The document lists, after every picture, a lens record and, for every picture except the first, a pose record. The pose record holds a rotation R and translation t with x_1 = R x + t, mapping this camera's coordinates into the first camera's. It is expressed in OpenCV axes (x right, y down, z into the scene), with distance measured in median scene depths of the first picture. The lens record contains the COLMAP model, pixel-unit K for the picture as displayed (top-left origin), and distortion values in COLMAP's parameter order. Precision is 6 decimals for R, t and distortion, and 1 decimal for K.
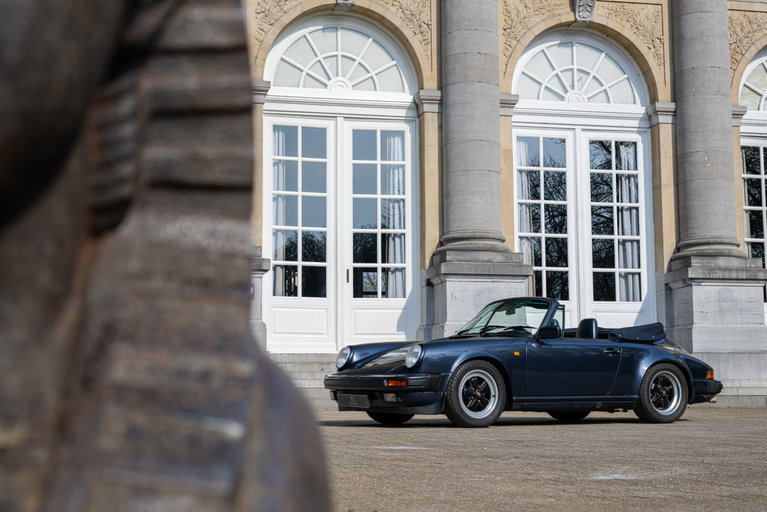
lens RADIAL K [[1166.0, 0, 380.7], [0, 1166.0, 258.5], [0, 0, 1]] dist [-0.048293, 0.000000]
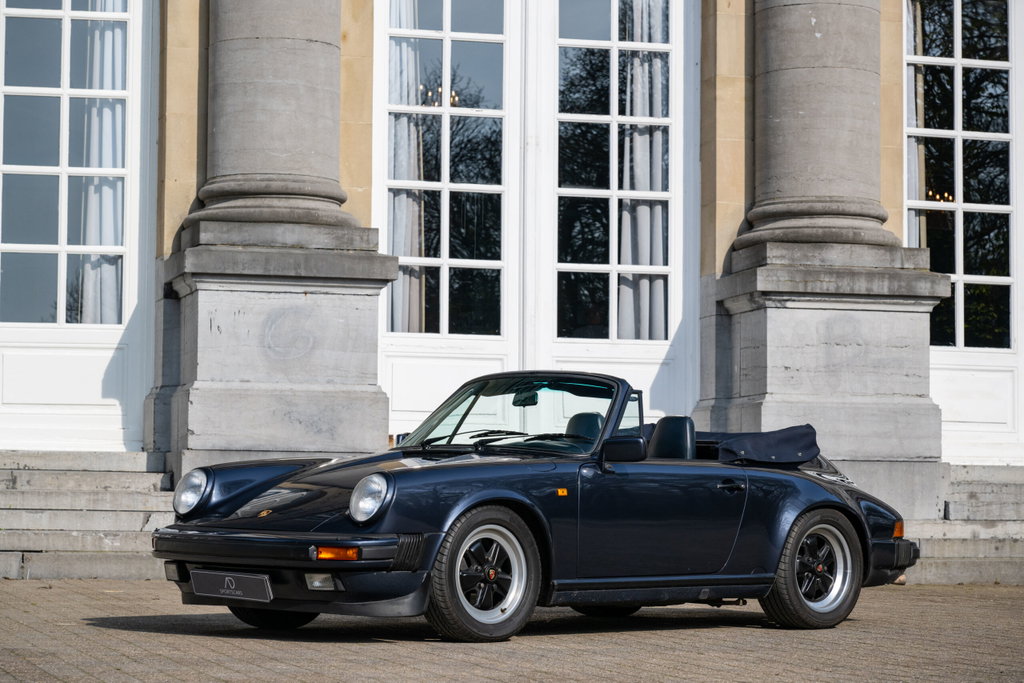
lens RADIAL K [[3201.7, 0, 513.3], [0, 3201.7, 340.8], [0, 0, 1]] dist [-0.154699, 0.000000]
pose [[0.997759, 0.016237, 0.064913, 0.089555], [-0.018984, 0.998940, 0.041940, -0.013317], [-0.064164, -0.043078, 0.997009, -0.210052]]
